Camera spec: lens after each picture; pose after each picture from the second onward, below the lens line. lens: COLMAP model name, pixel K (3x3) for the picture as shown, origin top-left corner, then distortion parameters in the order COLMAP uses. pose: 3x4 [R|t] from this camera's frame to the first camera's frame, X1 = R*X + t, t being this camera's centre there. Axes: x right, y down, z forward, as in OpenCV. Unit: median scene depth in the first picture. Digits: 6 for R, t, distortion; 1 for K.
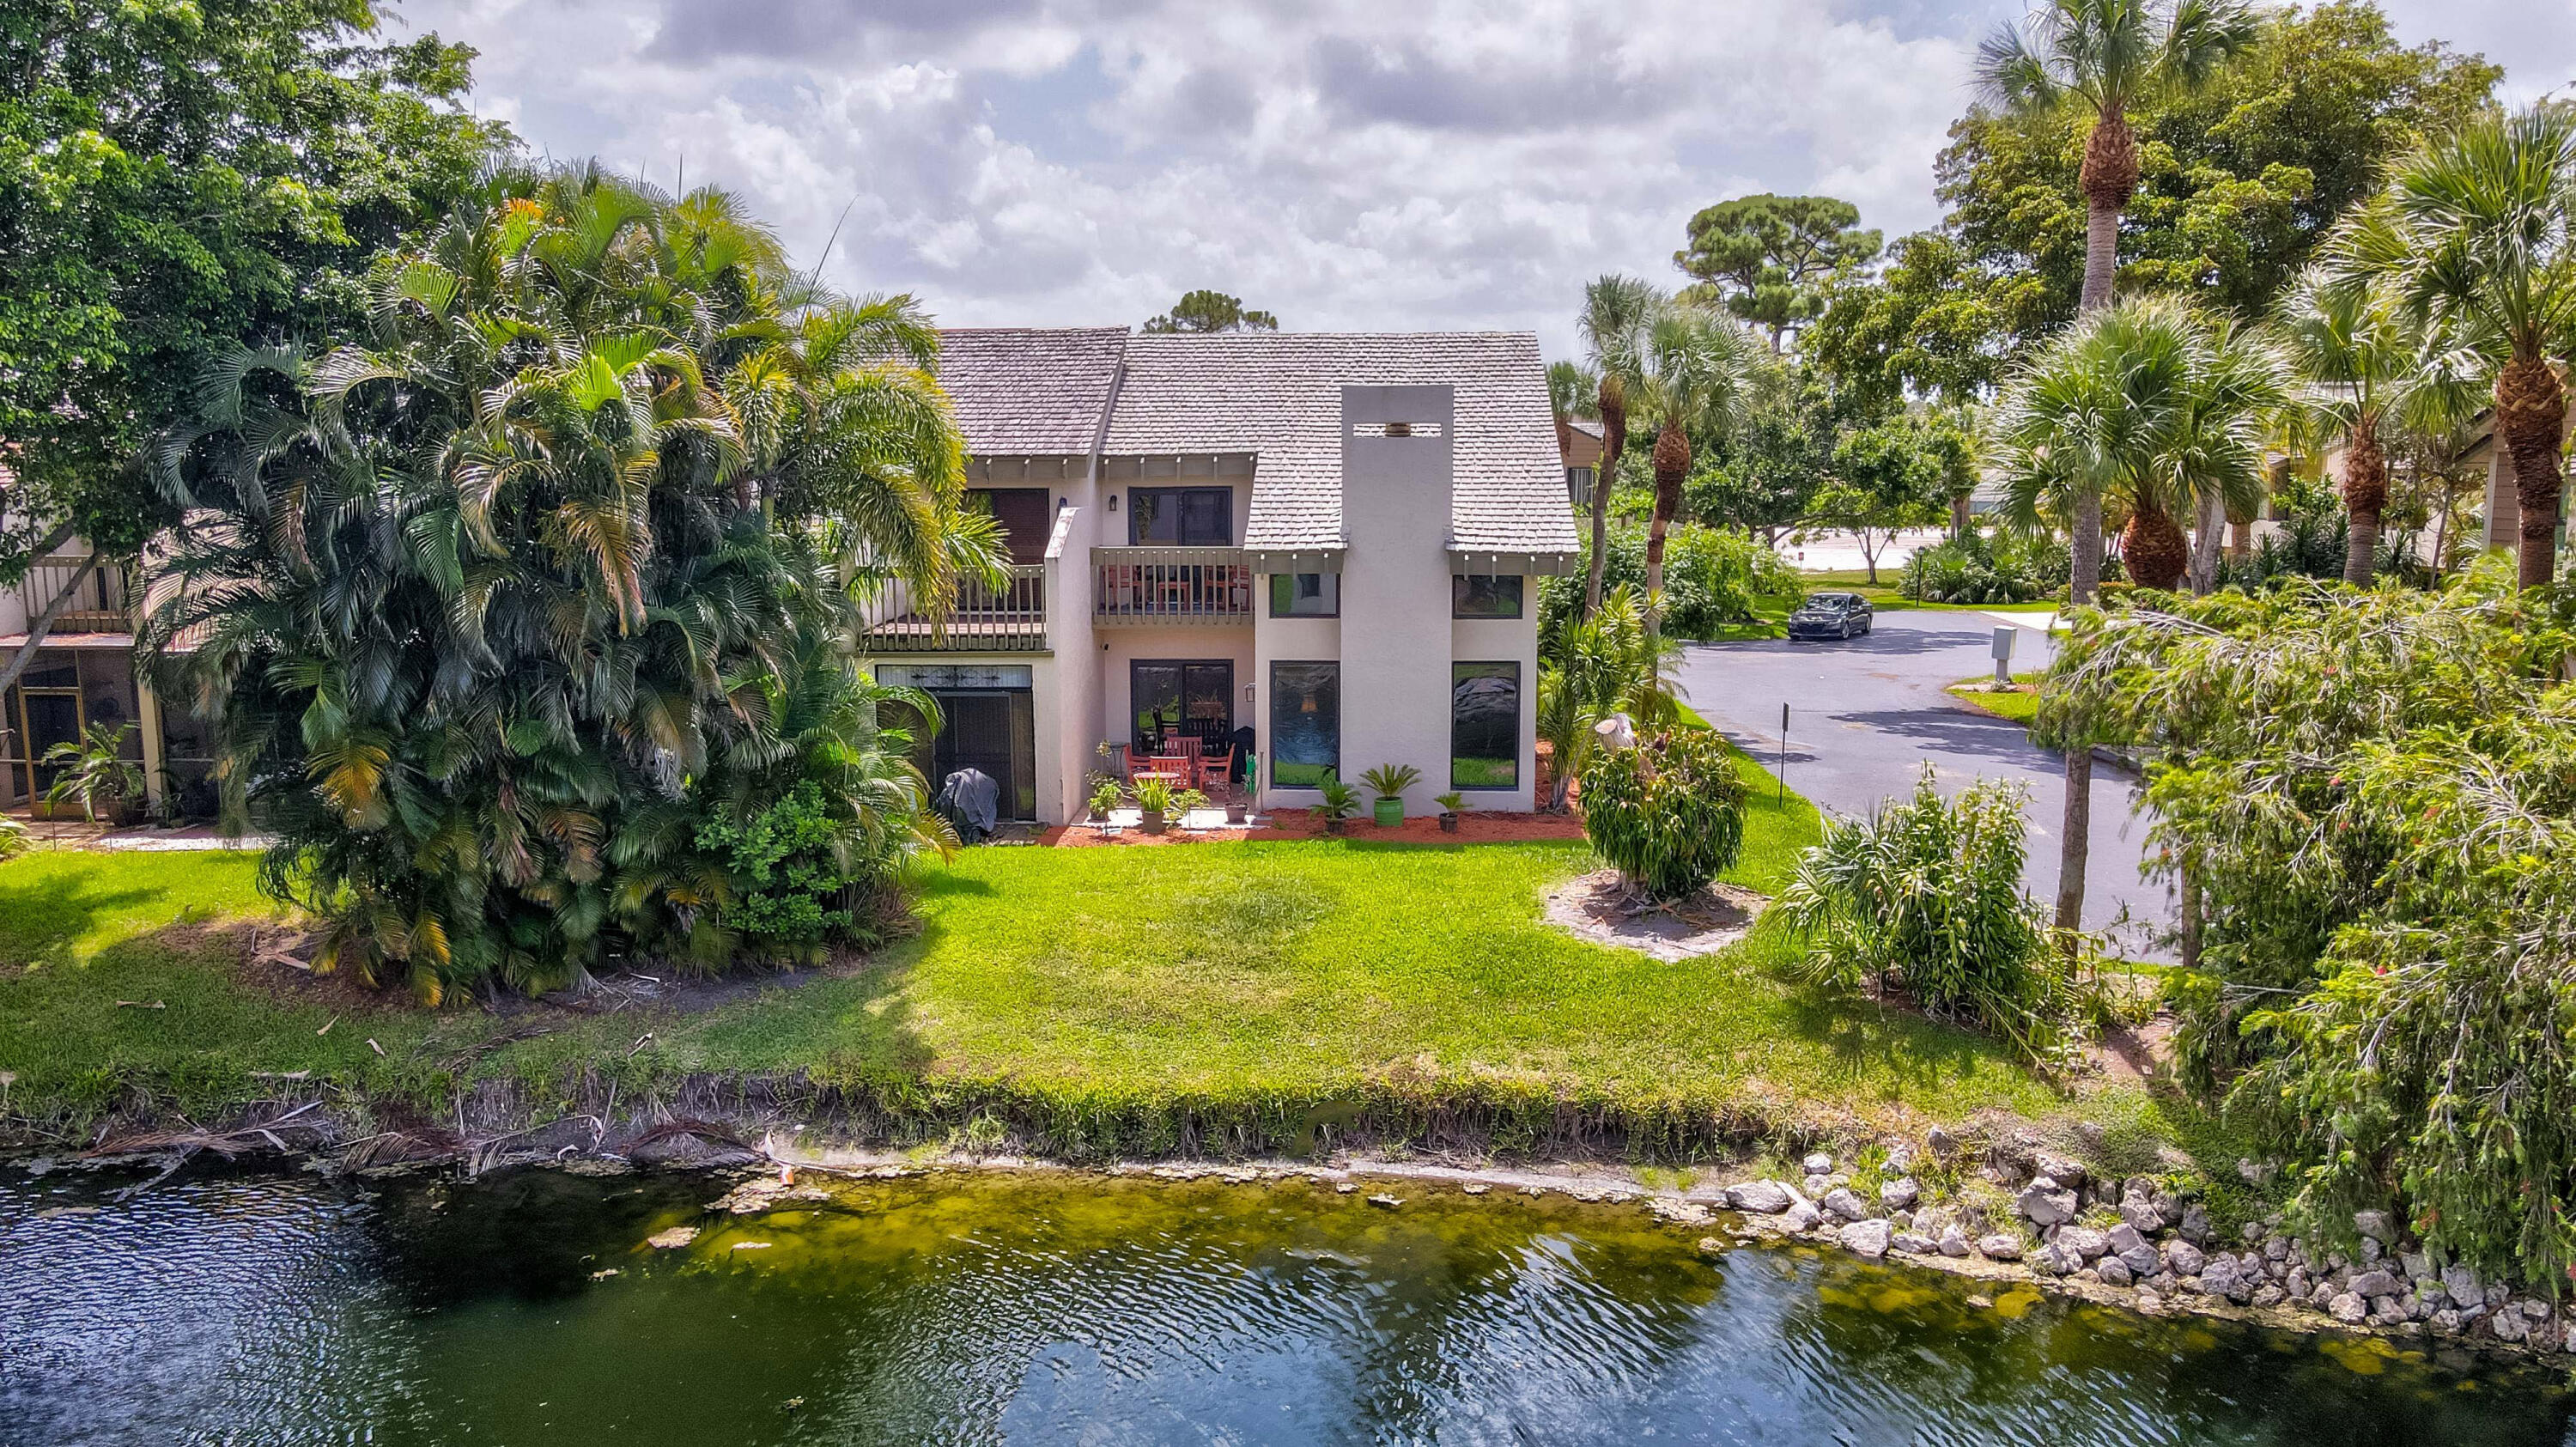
lens RADIAL K [[1879.4, 0, 1288.0], [0, 1879.4, 723.5], [0, 0, 1]] dist [0.001569, 0.004091]
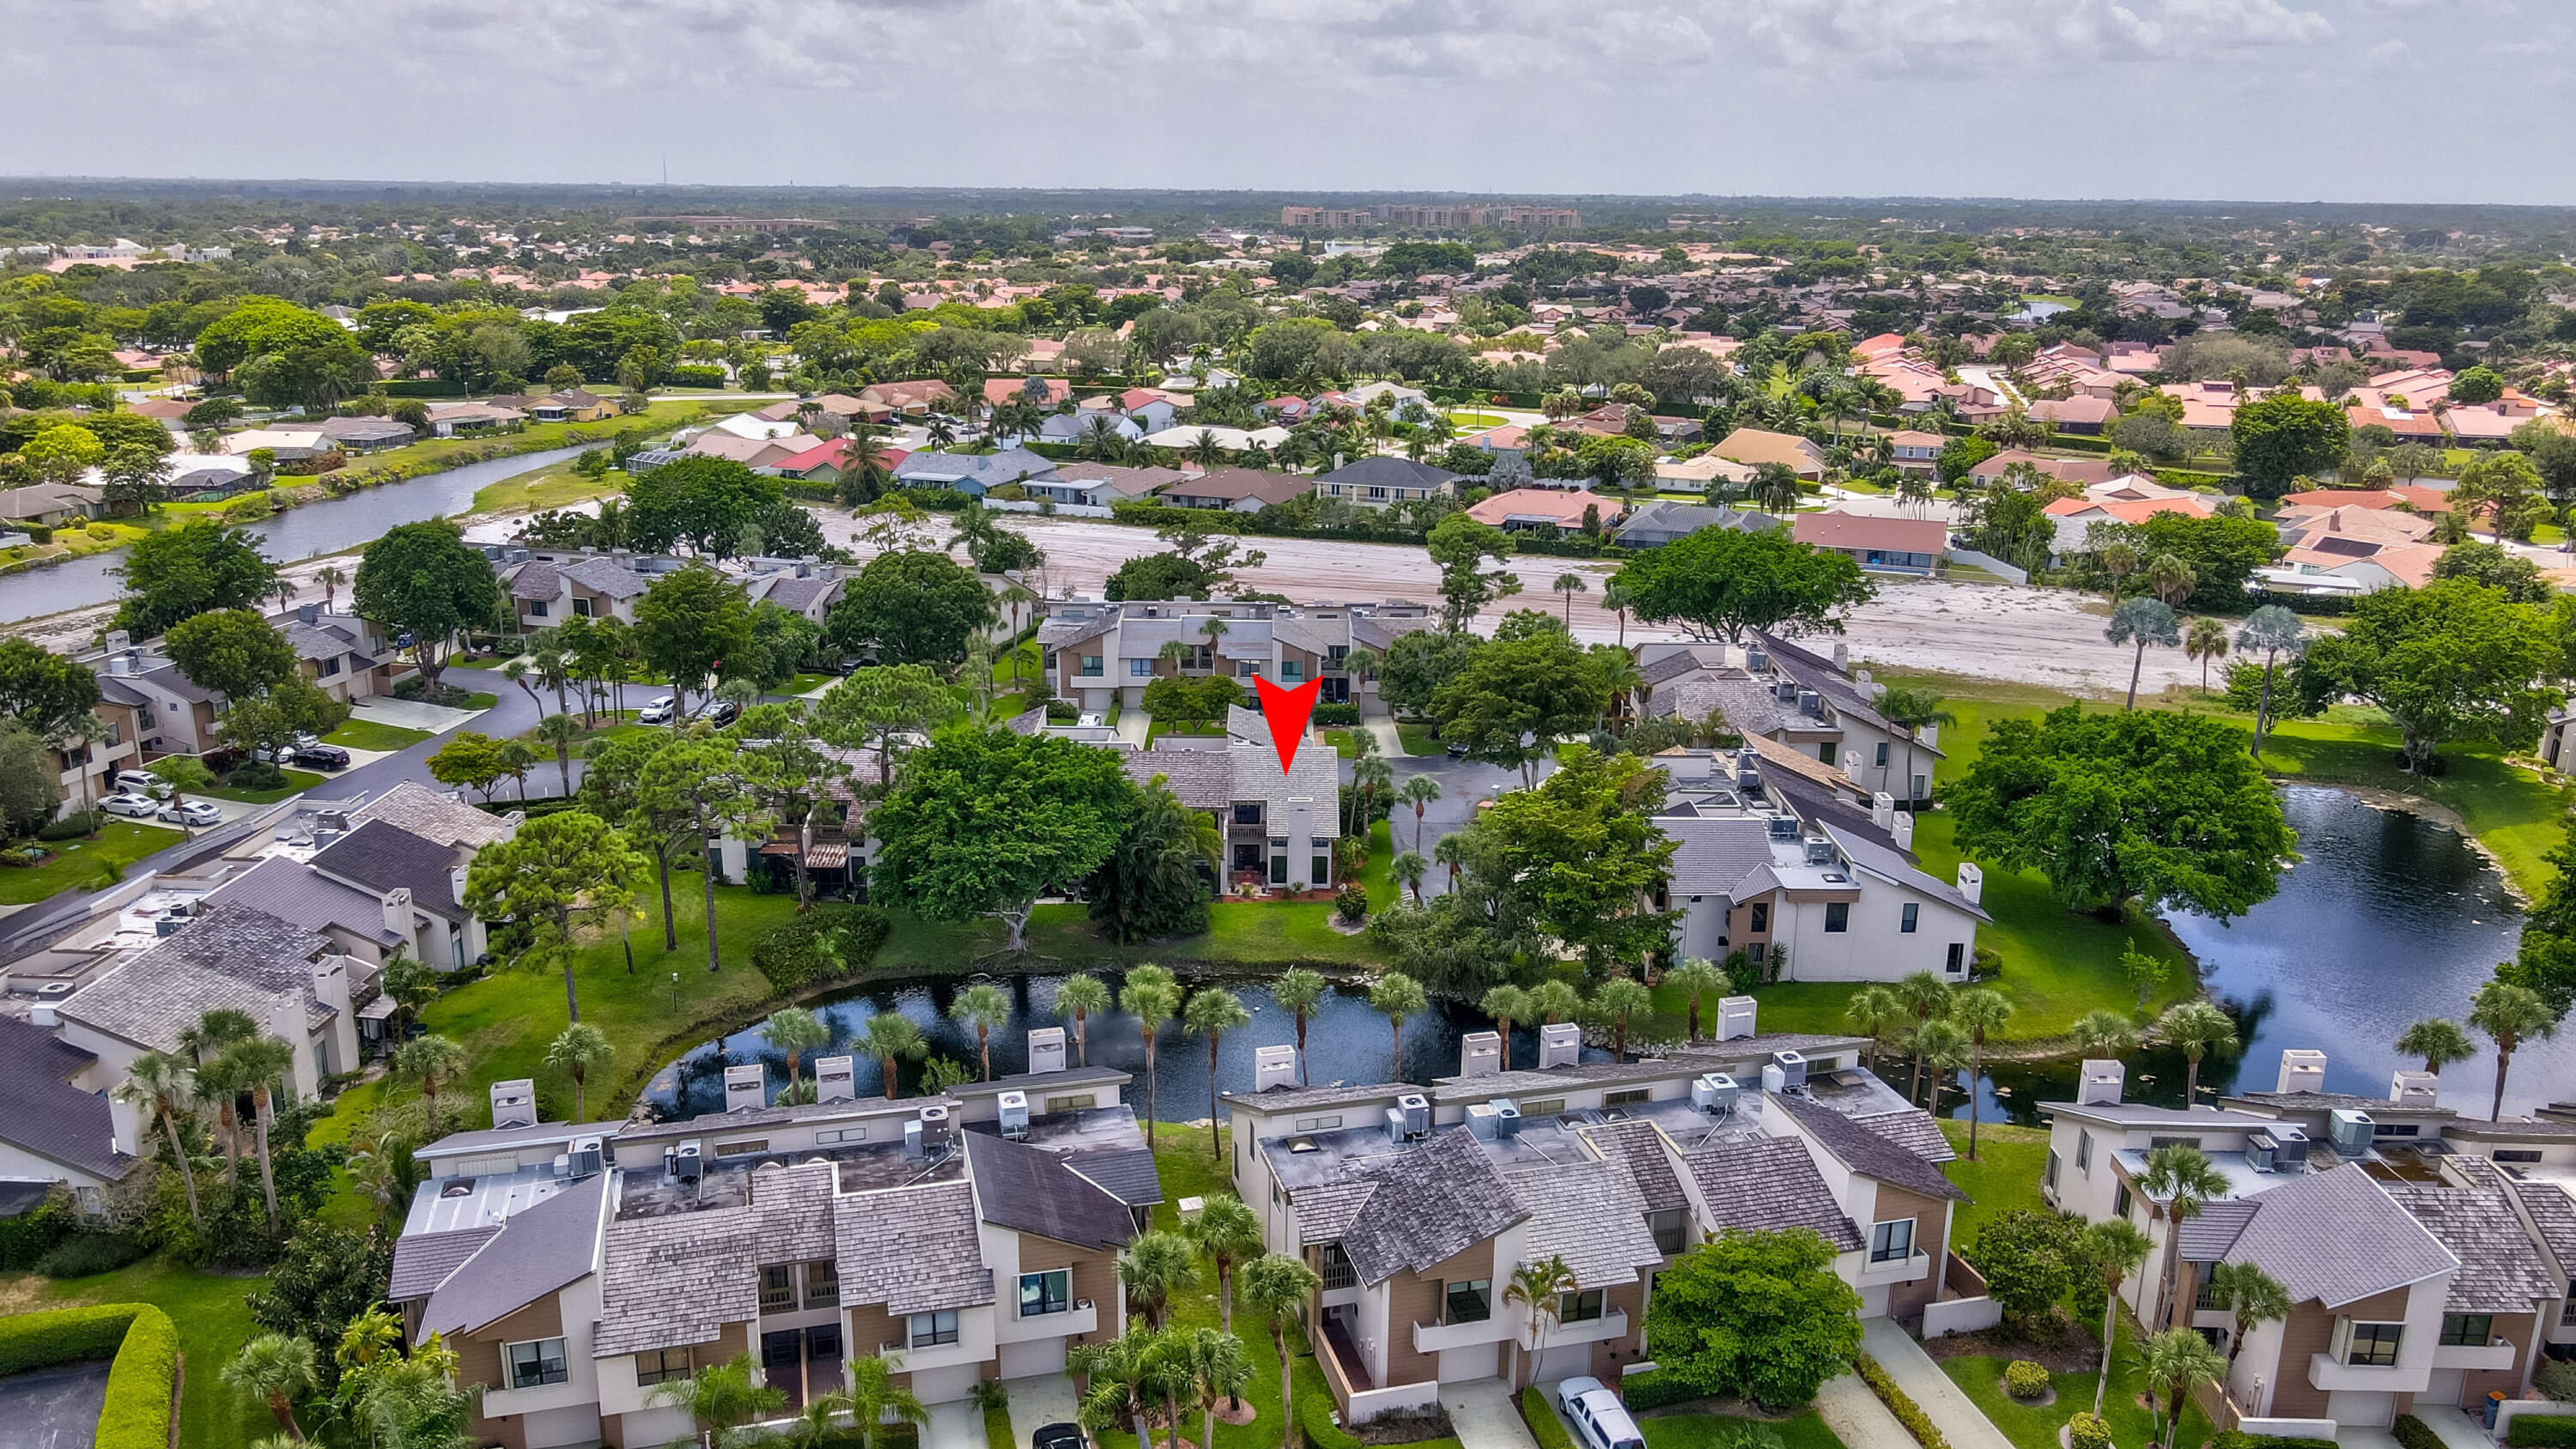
lens RADIAL K [[1935.5, 0, 1288.0], [0, 1935.5, 724.5], [0, 0, 1]] dist [0.006231, 0.006827]
pose [[0.998364, -0.001844, 0.057144, -0.301686], [-0.006357, 0.989703, 0.142995, -1.301190], [-0.056819, -0.143125, 0.988072, -4.533856]]
